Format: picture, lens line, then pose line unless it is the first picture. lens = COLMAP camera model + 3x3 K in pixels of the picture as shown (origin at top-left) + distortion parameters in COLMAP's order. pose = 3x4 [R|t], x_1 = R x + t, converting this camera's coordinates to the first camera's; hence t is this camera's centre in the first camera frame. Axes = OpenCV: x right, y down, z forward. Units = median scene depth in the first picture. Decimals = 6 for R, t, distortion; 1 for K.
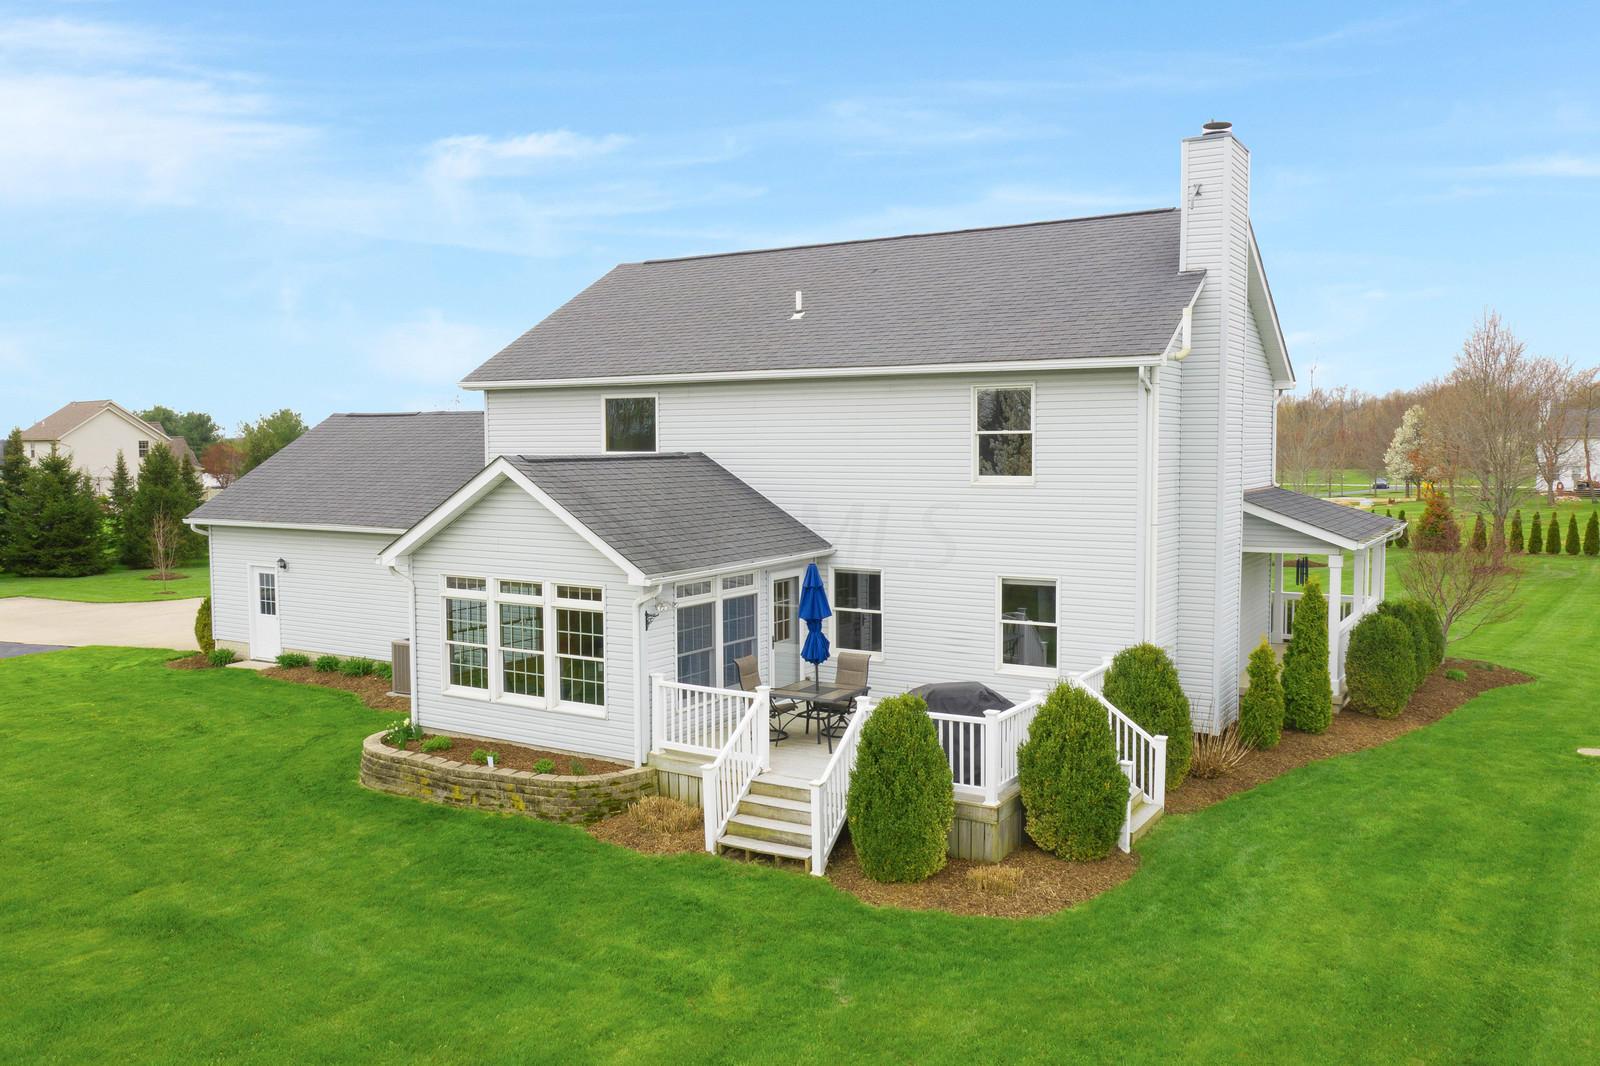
lens RADIAL K [[1264.2, 0, 800.0], [0, 1264.2, 533.0], [0, 0, 1]] dist [-0.009824, 0.004498]
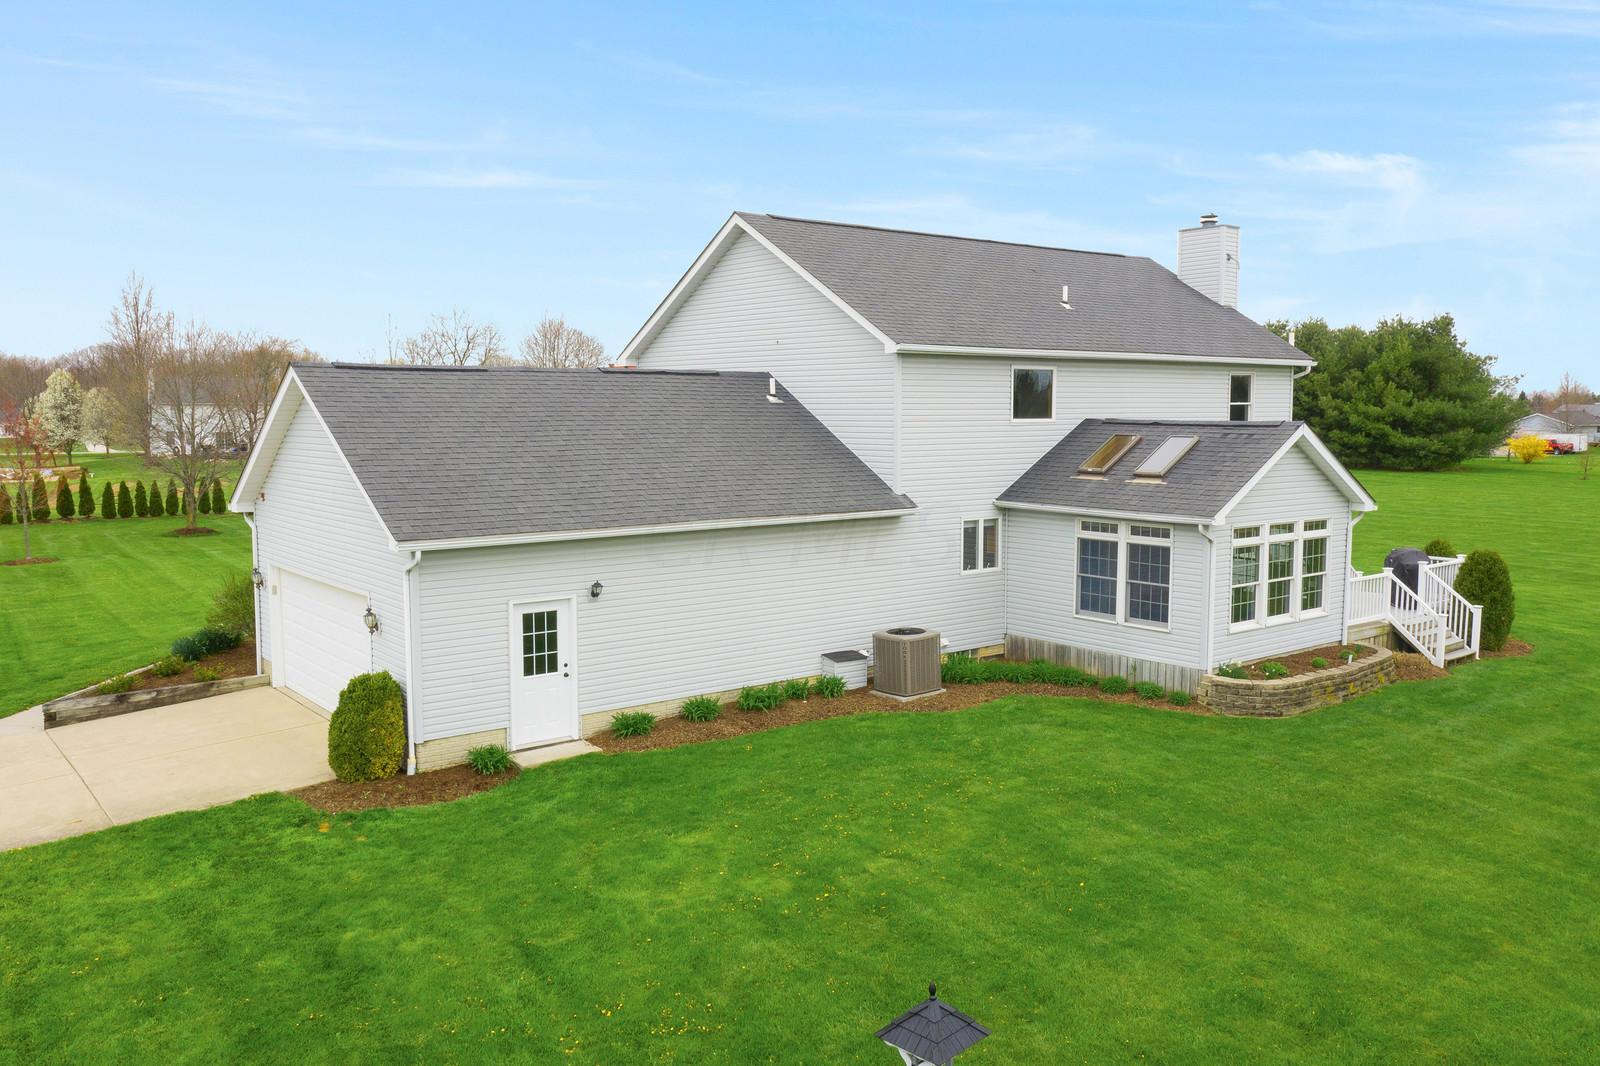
lens RADIAL K [[1264.2, 0, 800.0], [0, 1264.2, 533.0], [0, 0, 1]] dist [-0.009824, 0.004498]
pose [[0.350098, -0.093248, 0.932060, -1.548627], [0.067256, 0.994967, 0.074279, -0.076279], [-0.934295, 0.036681, 0.354607, 1.010024]]
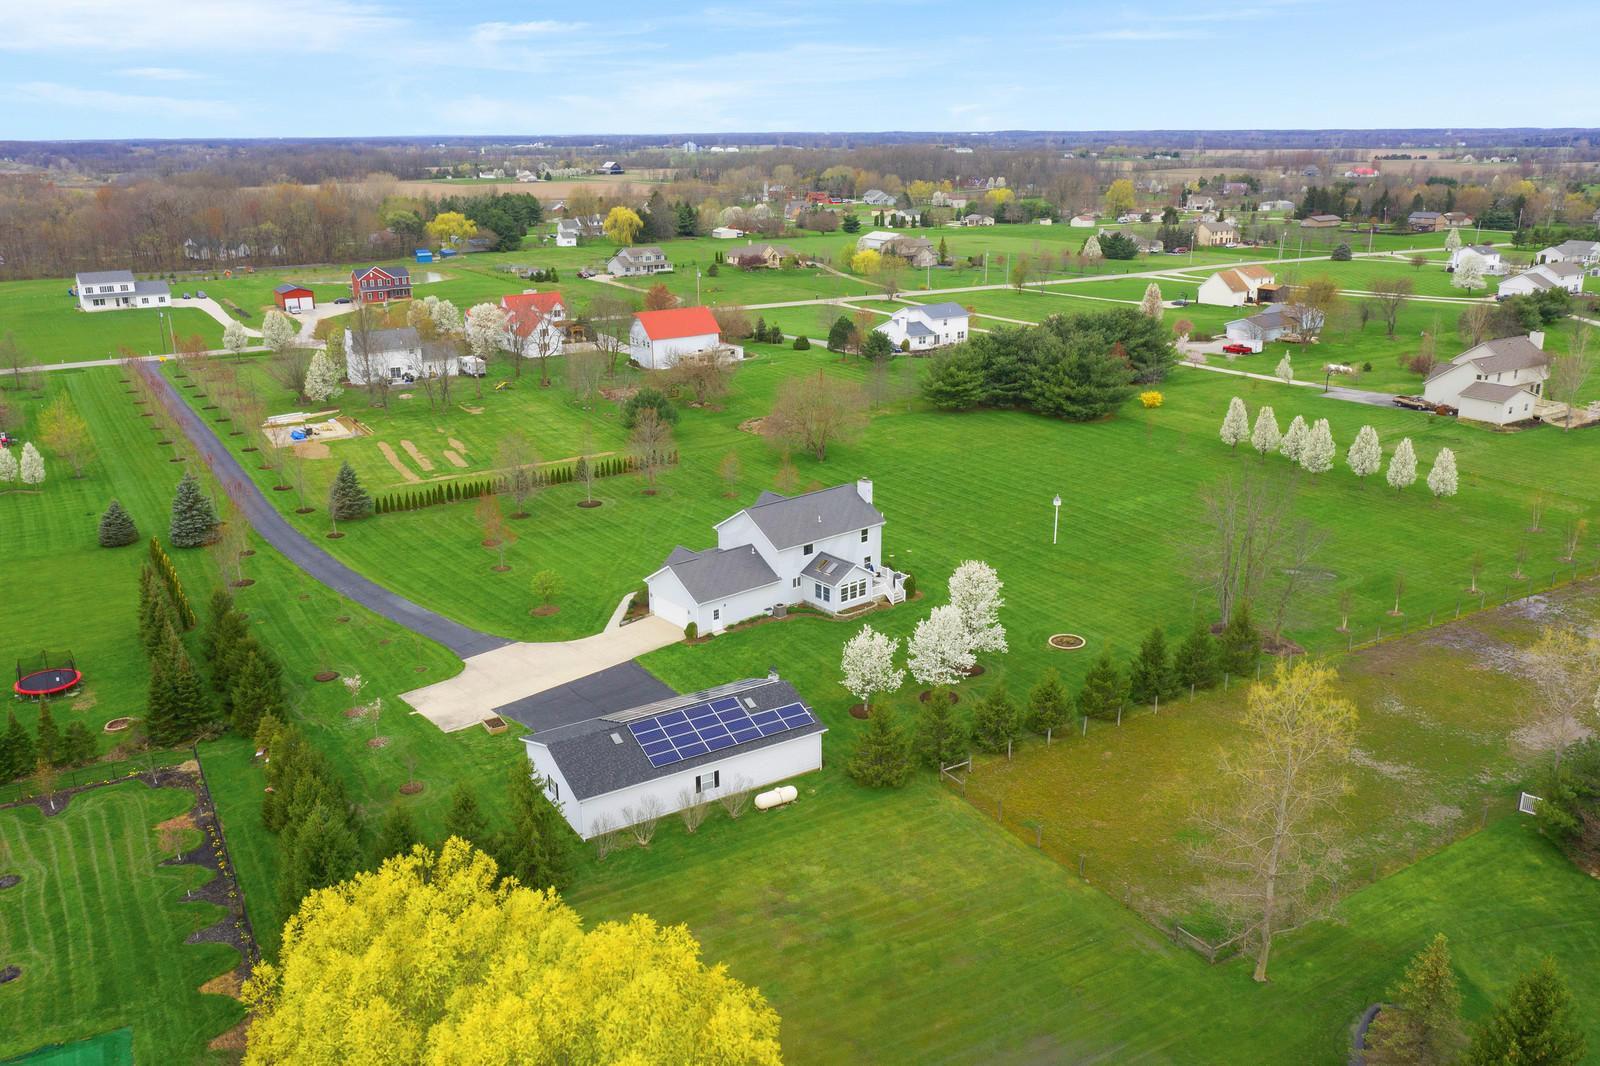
lens RADIAL K [[1264.2, 0, 800.0], [0, 1264.2, 533.0], [0, 0, 1]] dist [-0.009824, 0.004498]
pose [[0.314159, -0.289378, 0.904193, -5.990383], [0.074512, 0.956991, 0.280386, -2.000495], [-0.946442, -0.020713, 0.322210, -0.783420]]
